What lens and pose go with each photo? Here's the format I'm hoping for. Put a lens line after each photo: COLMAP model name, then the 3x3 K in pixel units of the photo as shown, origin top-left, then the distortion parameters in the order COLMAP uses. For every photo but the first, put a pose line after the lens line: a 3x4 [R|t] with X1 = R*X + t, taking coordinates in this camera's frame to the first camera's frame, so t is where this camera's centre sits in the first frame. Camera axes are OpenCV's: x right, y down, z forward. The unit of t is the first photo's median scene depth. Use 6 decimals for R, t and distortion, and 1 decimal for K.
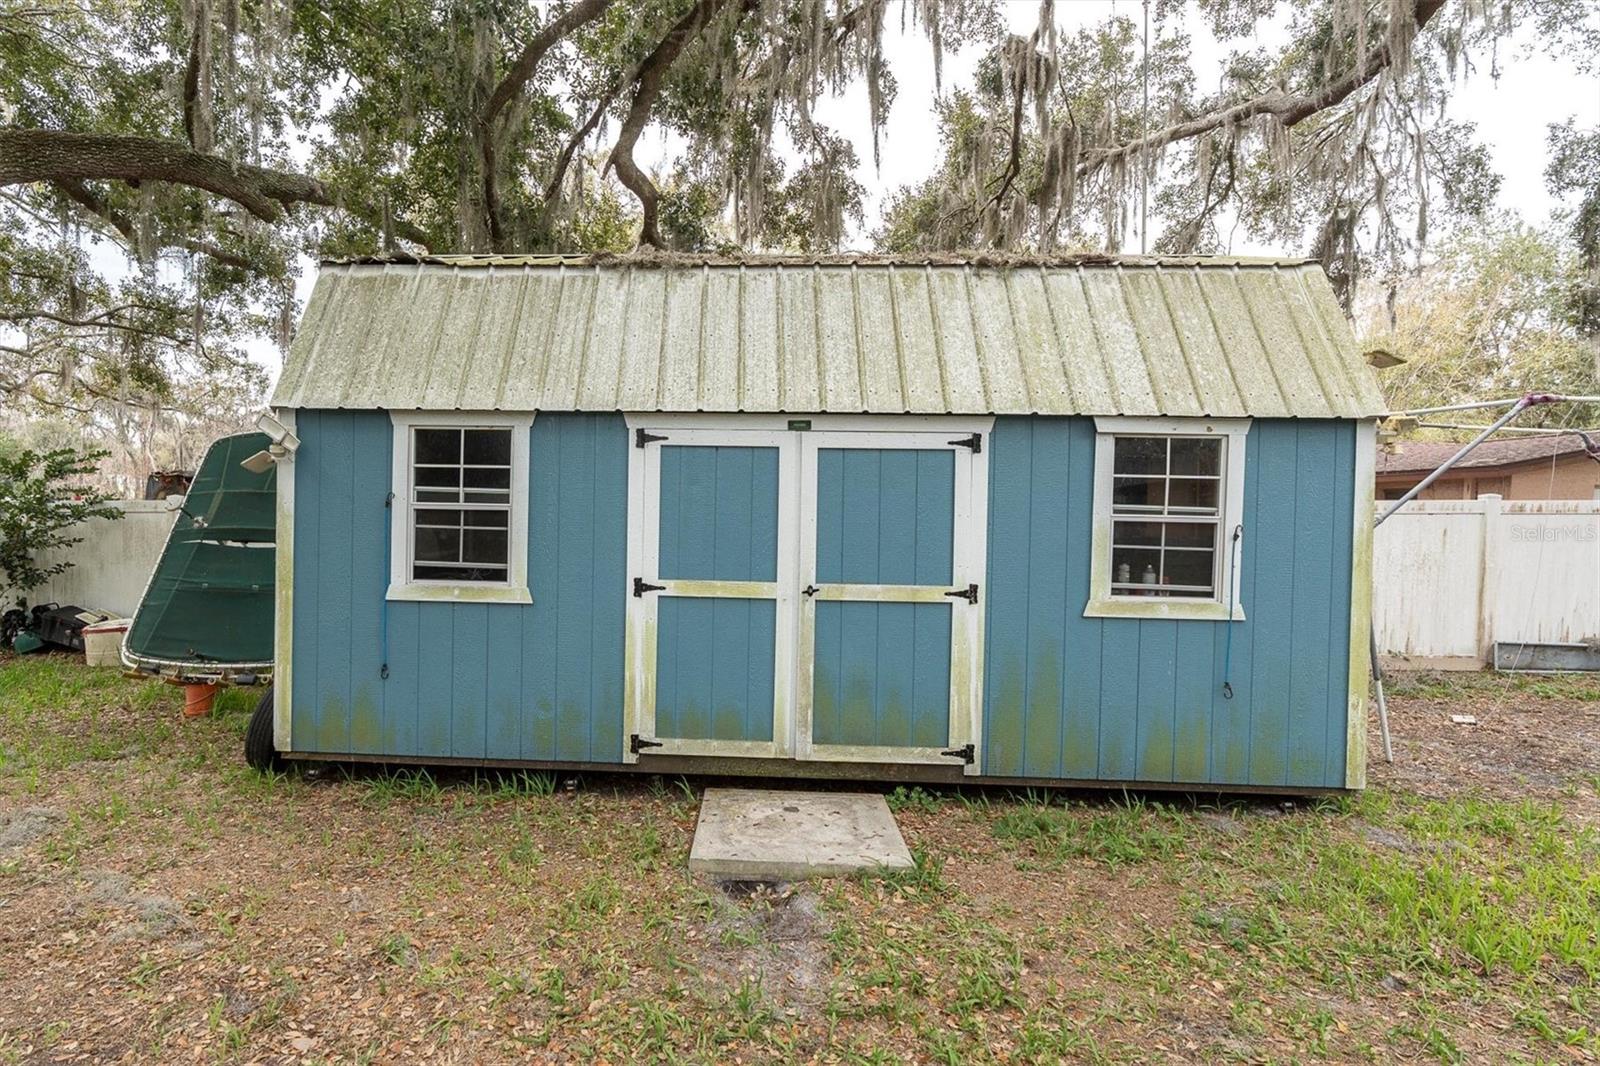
lens RADIAL K [[769.5, 0, 733.5], [0, 769.5, 534.3], [0, 0, 1]] dist [-0.005157, -0.000985]
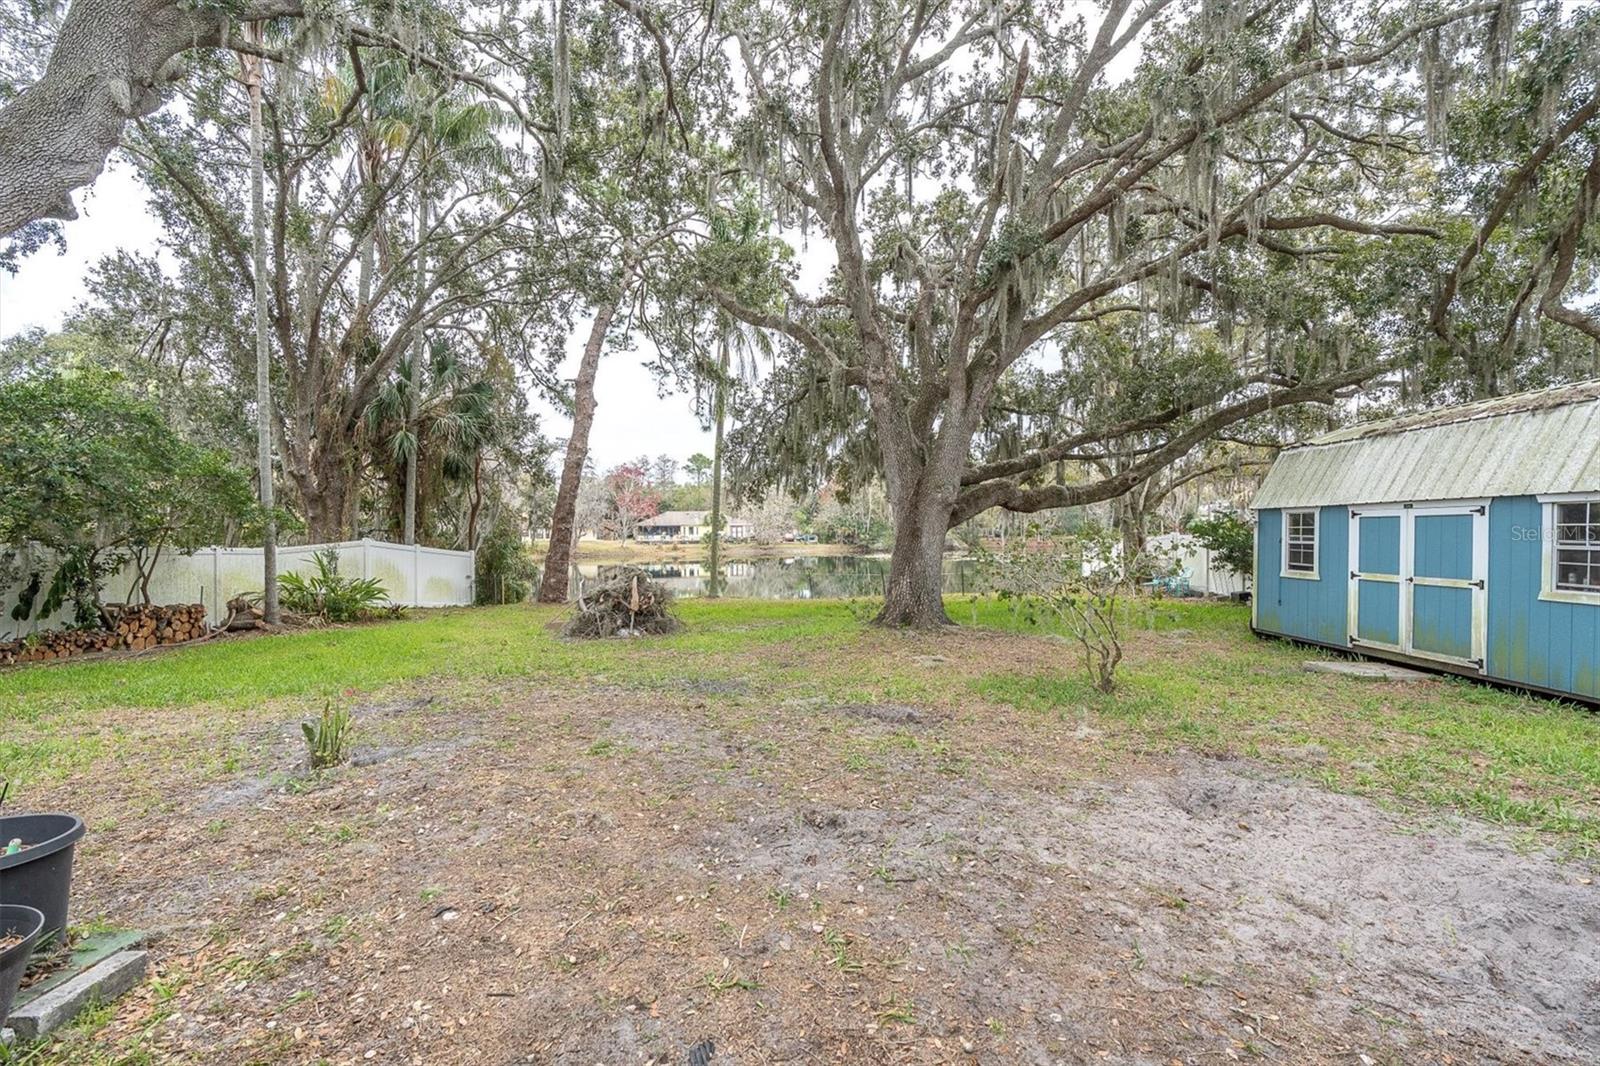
lens RADIAL K [[715.0, 0, 792.5], [0, 715.0, 539.5], [0, 0, 1]] dist [-0.015267, 0.007826]
pose [[0.056435, -0.007422, -0.998379, 2.044918], [-0.026187, 0.999617, -0.008911, 0.022030], [0.998063, 0.026647, 0.056220, -0.913098]]
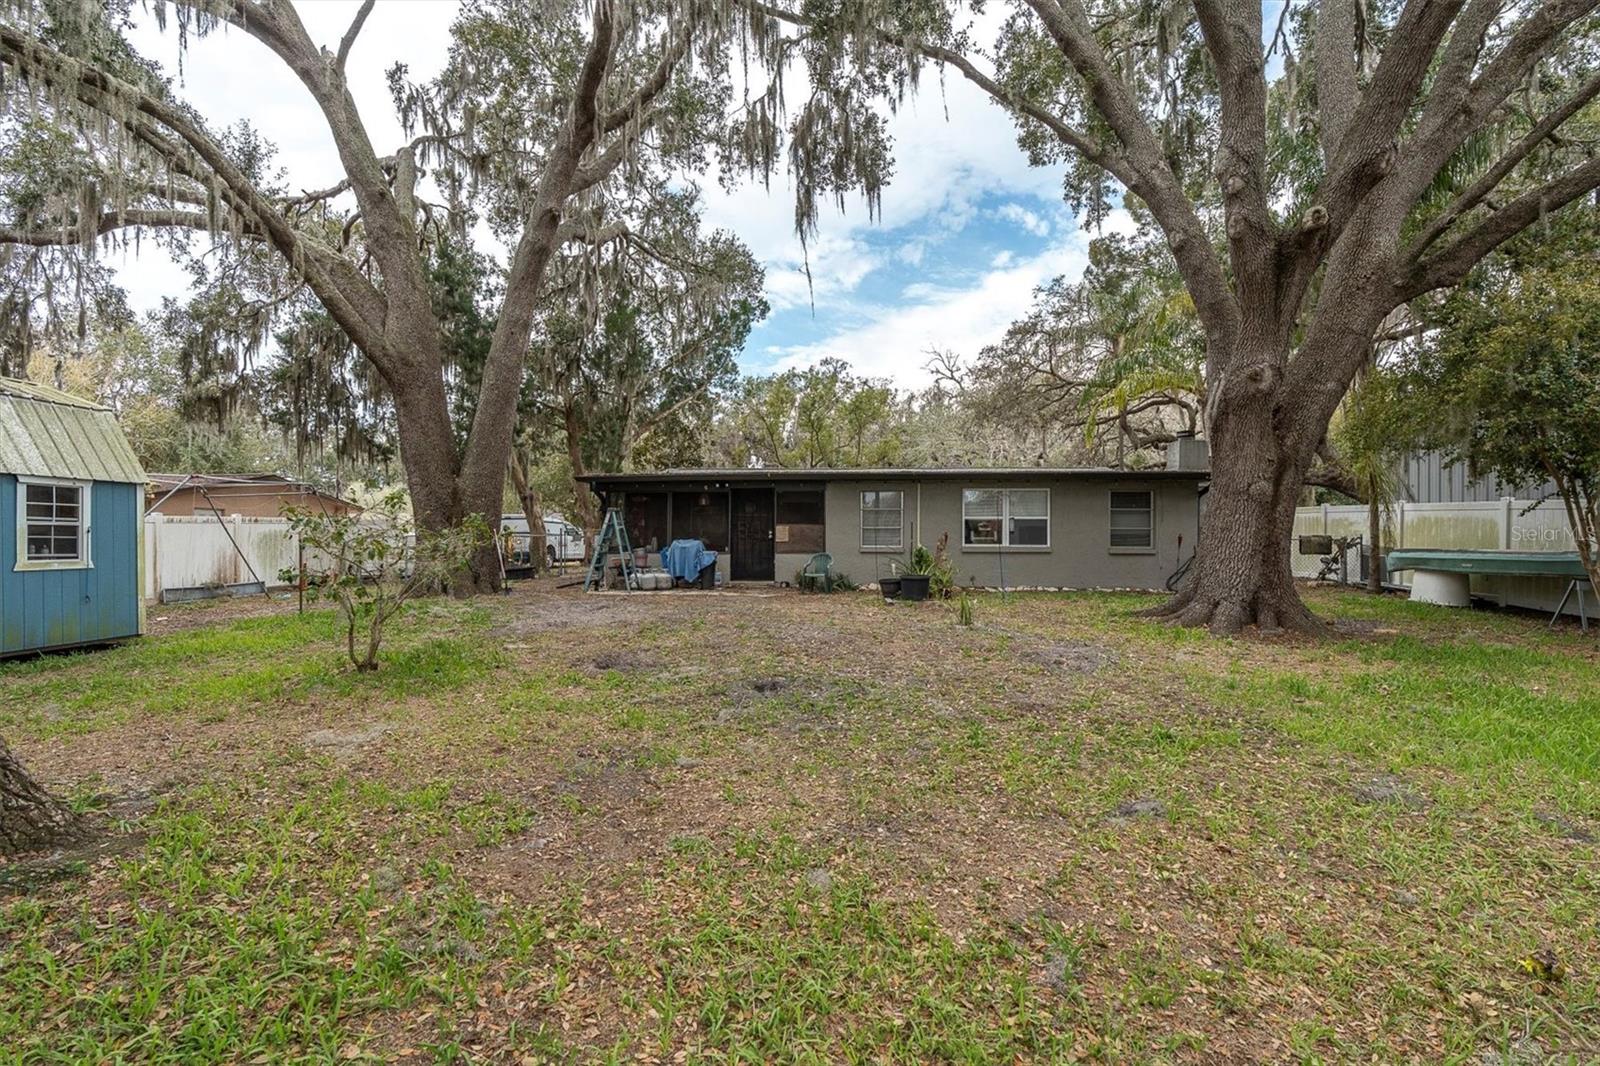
lens RADIAL K [[715.0, 0, 792.5], [0, 715.0, 539.5], [0, 0, 1]] dist [-0.015267, 0.007826]
pose [[0.001828, -0.020181, 0.999795, -1.387793], [0.027565, 0.999417, 0.020123, 0.040294], [-0.999618, 0.027522, 0.002384, -1.048293]]
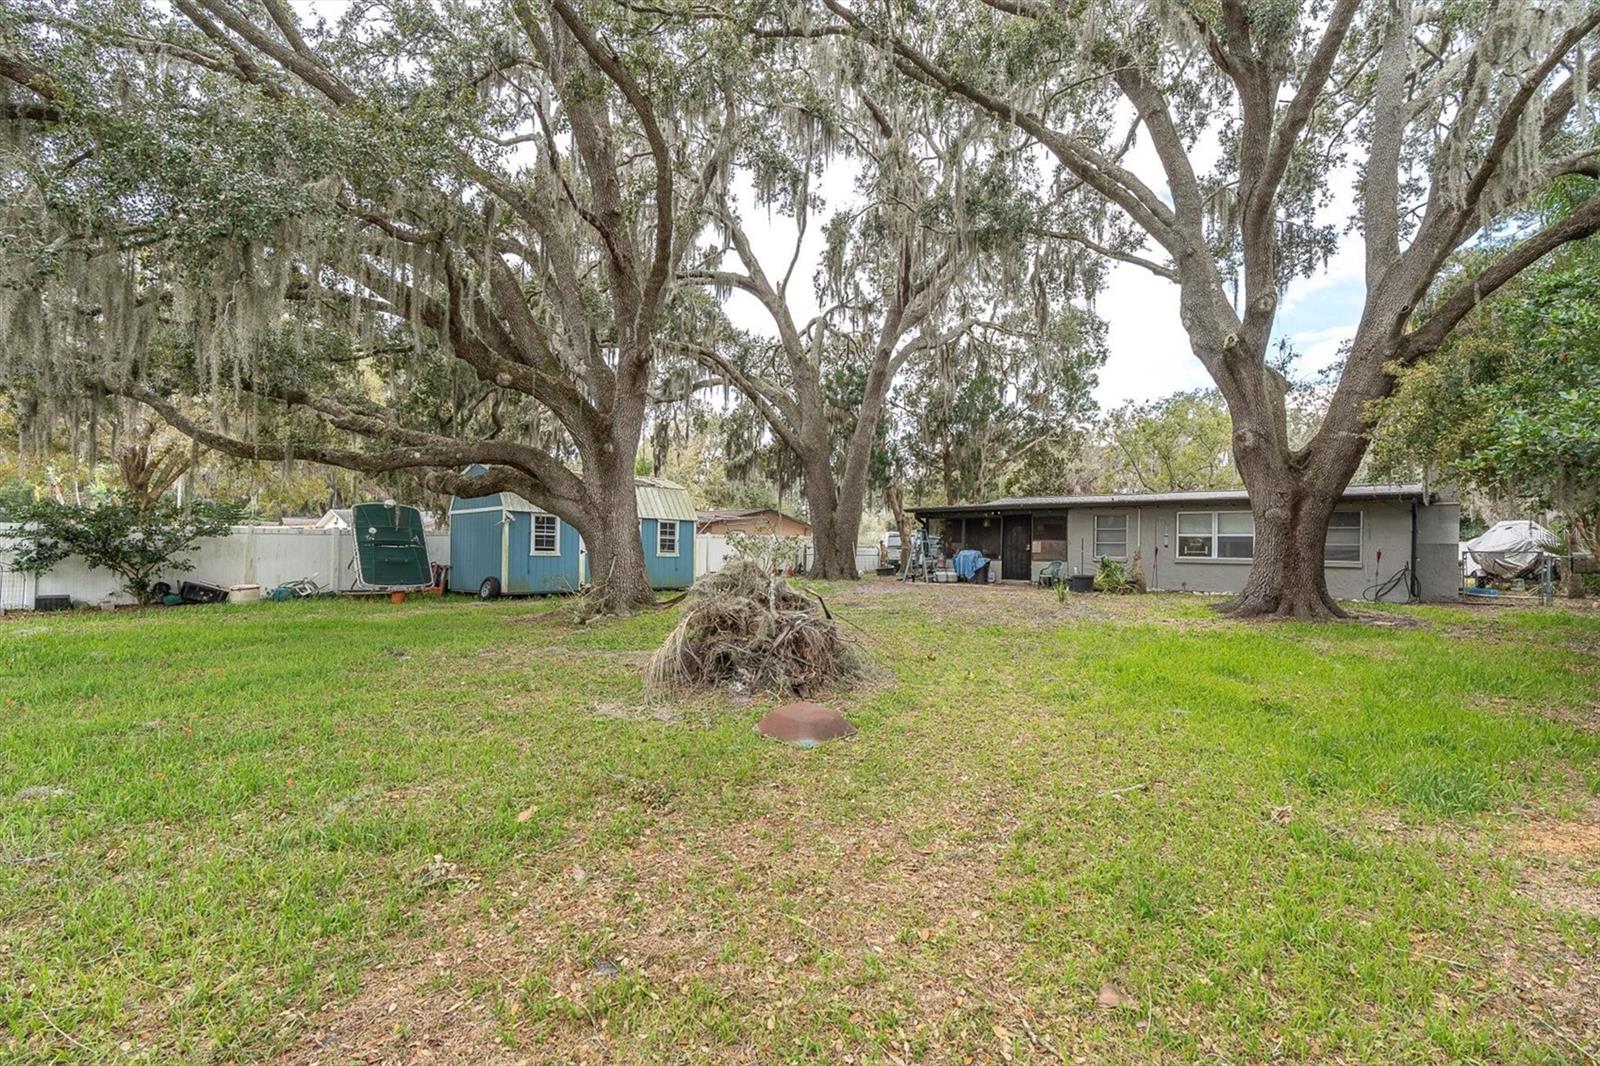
lens RADIAL K [[762.5, 0, 800.0], [0, 762.5, 533.0], [0, 0, 1]] dist [-0.002454, -0.000395]
pose [[0.611532, 0.012376, 0.791123, -2.973190], [0.016492, 0.999461, -0.028384, 0.107281], [-0.791048, 0.030405, 0.610998, -2.874149]]
